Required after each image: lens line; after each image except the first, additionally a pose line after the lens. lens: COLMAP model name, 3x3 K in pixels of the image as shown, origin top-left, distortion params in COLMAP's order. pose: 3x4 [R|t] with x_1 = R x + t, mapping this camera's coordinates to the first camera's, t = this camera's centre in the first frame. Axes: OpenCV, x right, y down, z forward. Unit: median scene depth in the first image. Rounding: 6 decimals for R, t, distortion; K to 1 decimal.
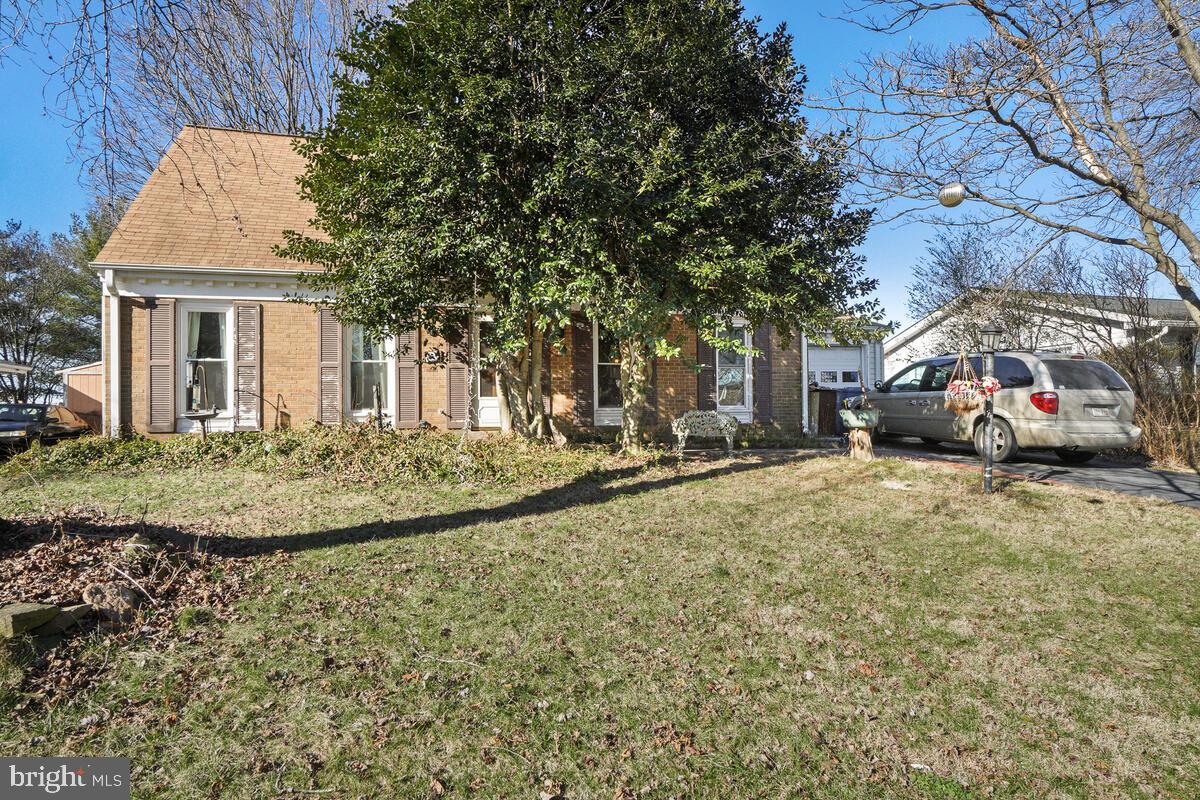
lens RADIAL K [[667.4, 0, 604.6], [0, 667.4, 404.4], [0, 0, 1]] dist [-0.021521, -0.000425]
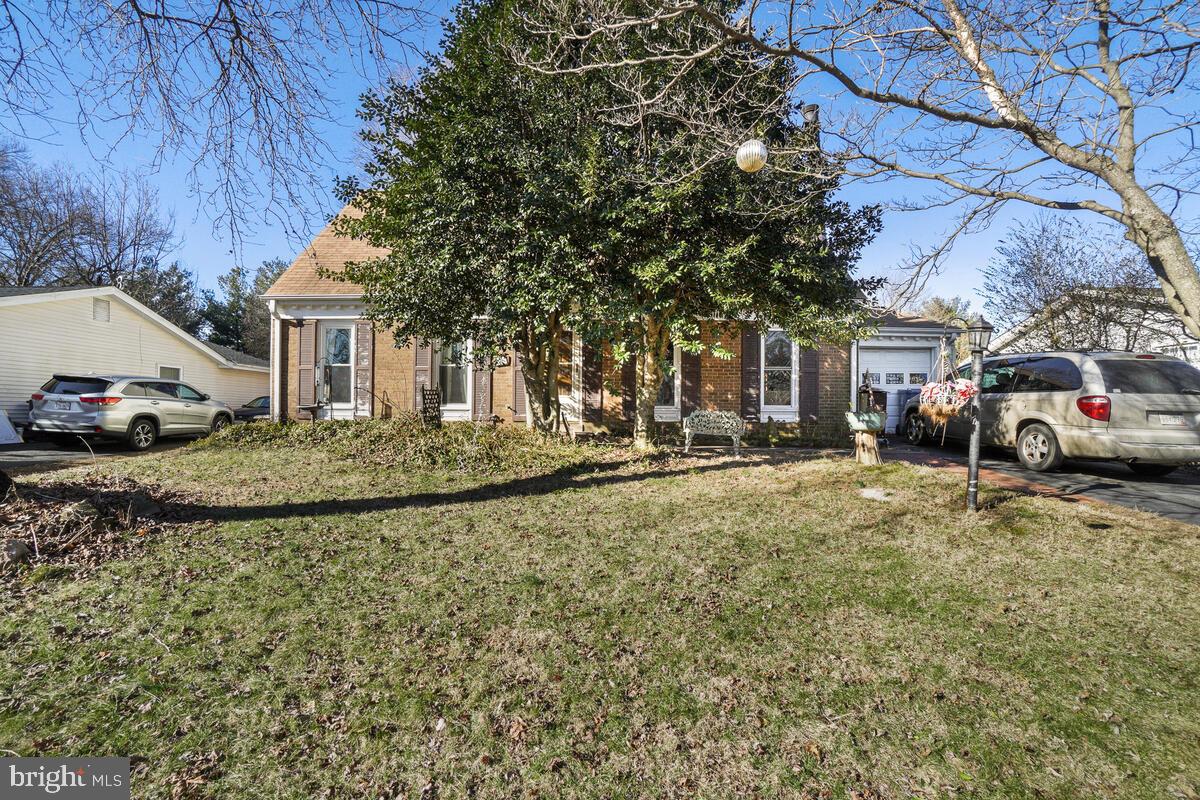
lens RADIAL K [[540.3, 0, 595.7], [0, 540.3, 403.7], [0, 0, 1]] dist [-0.039605, 0.000848]
pose [[0.958258, 0.014812, -0.285520, 0.215447], [-0.013009, 0.999882, 0.008211, -0.005187], [0.285608, -0.004154, 0.958338, 0.125343]]
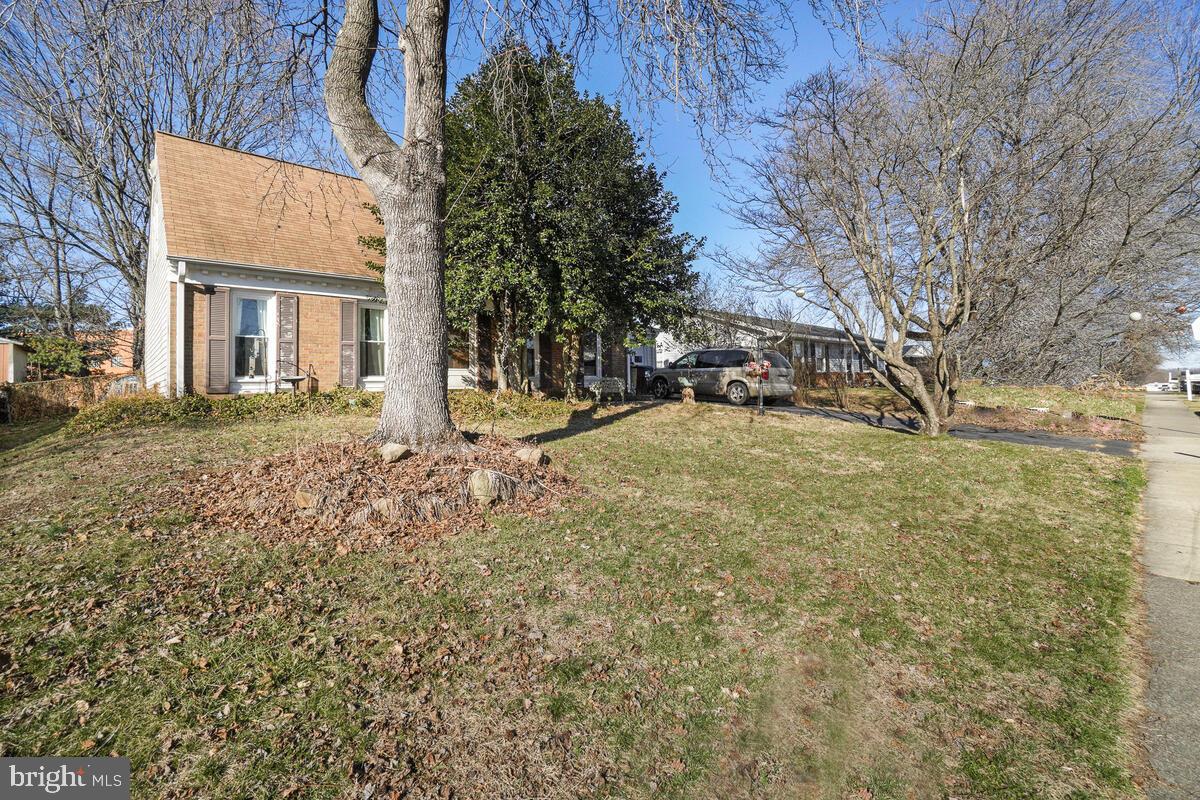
lens RADIAL K [[540.3, 0, 601.0], [0, 540.3, 362.9], [0, 0, 1]] dist [-0.039605, 0.000848]
pose [[0.894580, 0.016134, 0.446617, -0.482309], [-0.000798, 0.999404, -0.034506, 0.019527], [-0.446908, 0.030512, 0.894060, -0.230173]]
